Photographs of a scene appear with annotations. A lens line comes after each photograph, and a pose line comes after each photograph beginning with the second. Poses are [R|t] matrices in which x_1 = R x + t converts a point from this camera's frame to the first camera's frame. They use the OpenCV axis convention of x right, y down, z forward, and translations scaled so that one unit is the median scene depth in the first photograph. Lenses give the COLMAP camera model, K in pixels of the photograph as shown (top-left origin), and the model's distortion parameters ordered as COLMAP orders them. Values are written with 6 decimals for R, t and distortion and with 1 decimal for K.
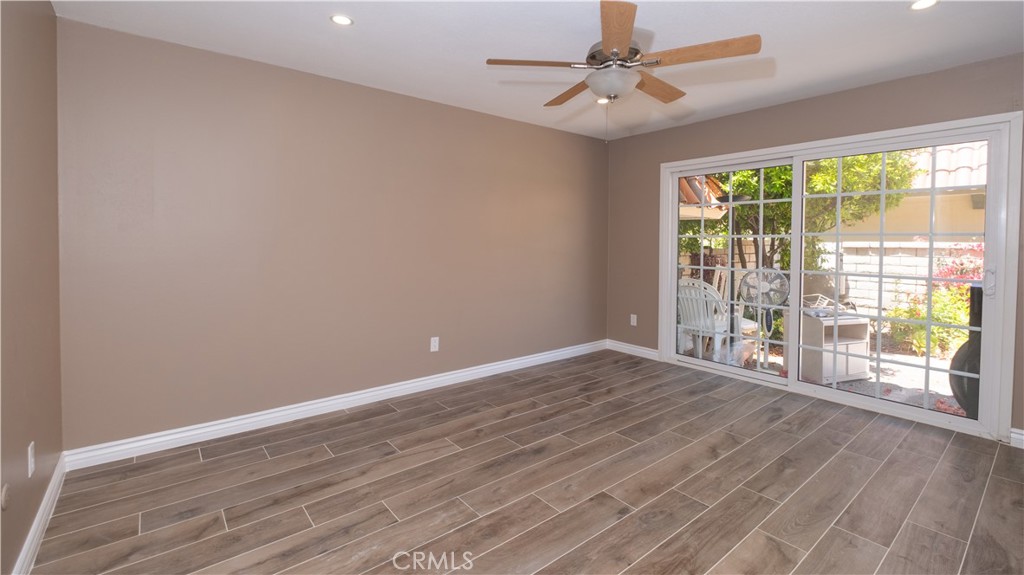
lens RADIAL K [[440.7, 0, 512.2], [0, 440.7, 287.9], [0, 0, 1]] dist [0.002938, -0.003686]
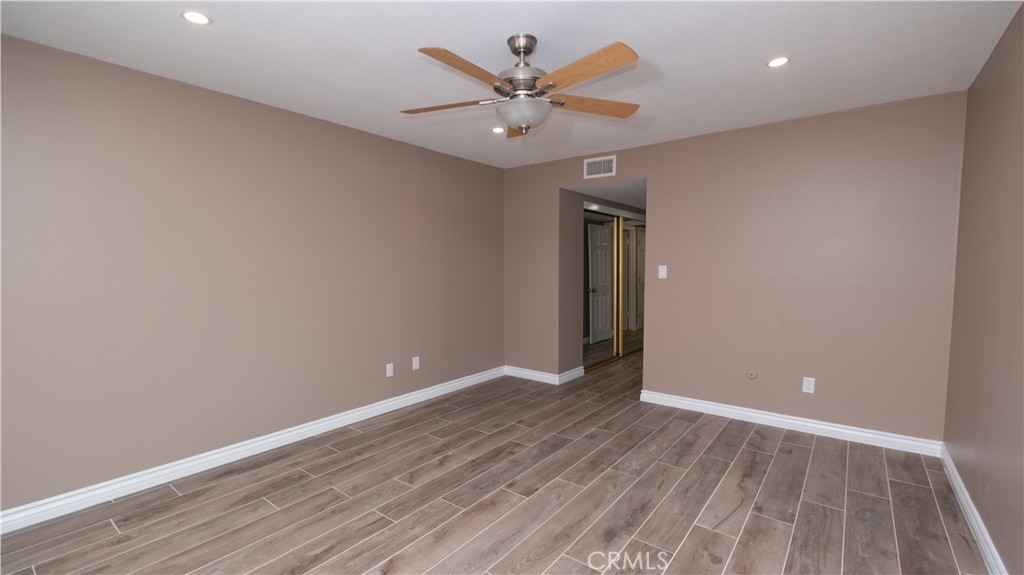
lens RADIAL K [[440.7, 0, 511.3], [0, 440.7, 288.4], [0, 0, 1]] dist [0.002938, -0.003686]
pose [[-0.973796, 0.009214, -0.227235, 0.478243], [-0.026744, 0.987606, 0.154656, -0.230124], [0.225844, 0.156680, -0.961481, 1.905844]]
